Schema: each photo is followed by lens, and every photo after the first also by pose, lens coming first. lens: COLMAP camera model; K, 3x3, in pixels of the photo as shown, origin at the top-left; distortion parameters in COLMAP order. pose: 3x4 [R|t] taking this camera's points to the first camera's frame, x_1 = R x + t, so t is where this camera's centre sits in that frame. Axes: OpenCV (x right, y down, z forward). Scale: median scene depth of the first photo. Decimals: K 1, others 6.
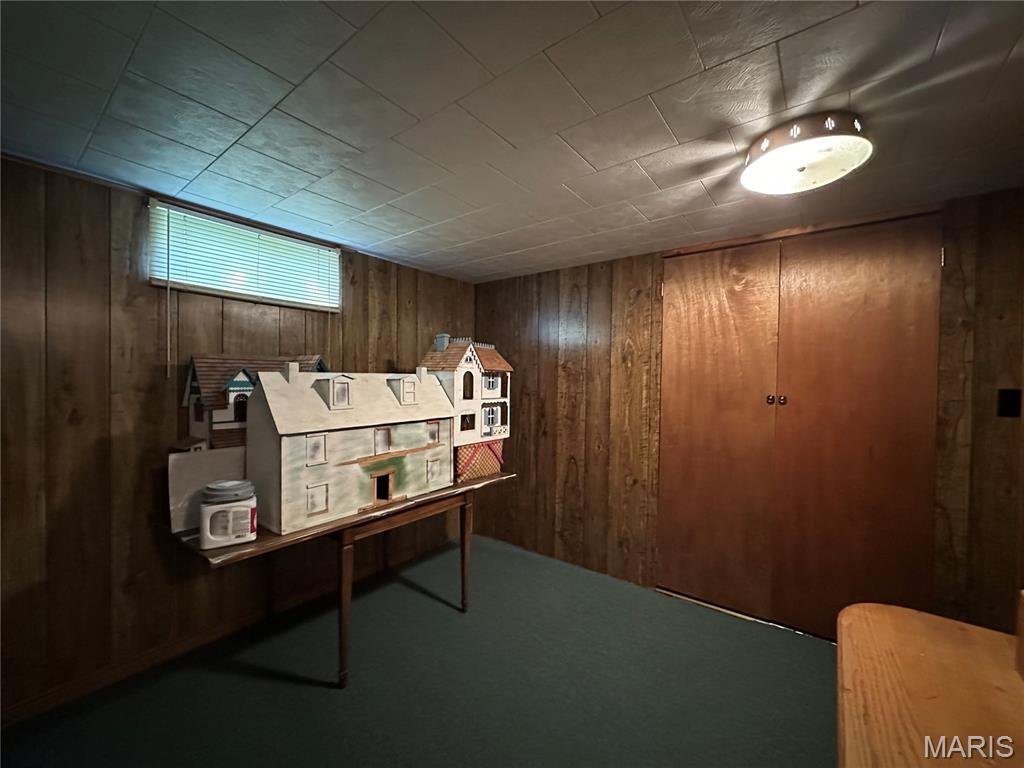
lens RADIAL K [[408.2, 0, 513.7], [0, 408.2, 383.9], [0, 0, 1]] dist [-0.005140, 0.000830]
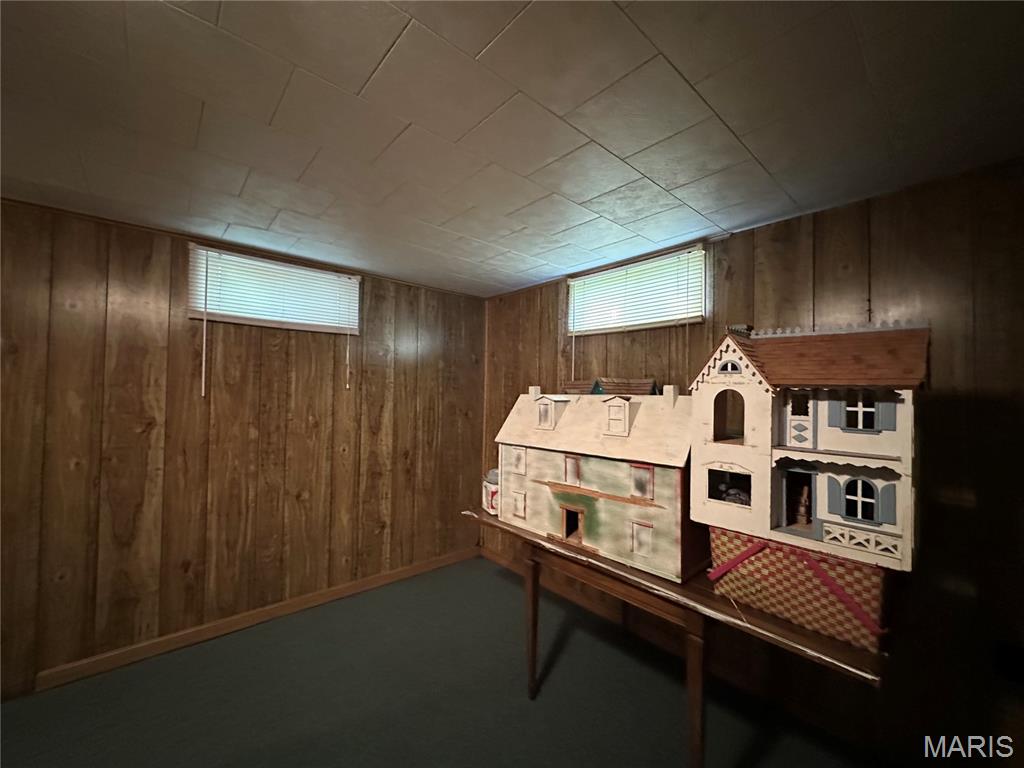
lens RADIAL K [[408.2, 0, 513.7], [0, 408.2, 383.9], [0, 0, 1]] dist [-0.005140, 0.000830]
pose [[-0.192305, -0.036728, -0.980648, 0.521016], [-0.027508, 0.999108, -0.032025, -0.015686], [0.980950, 0.020817, -0.193144, 0.939256]]
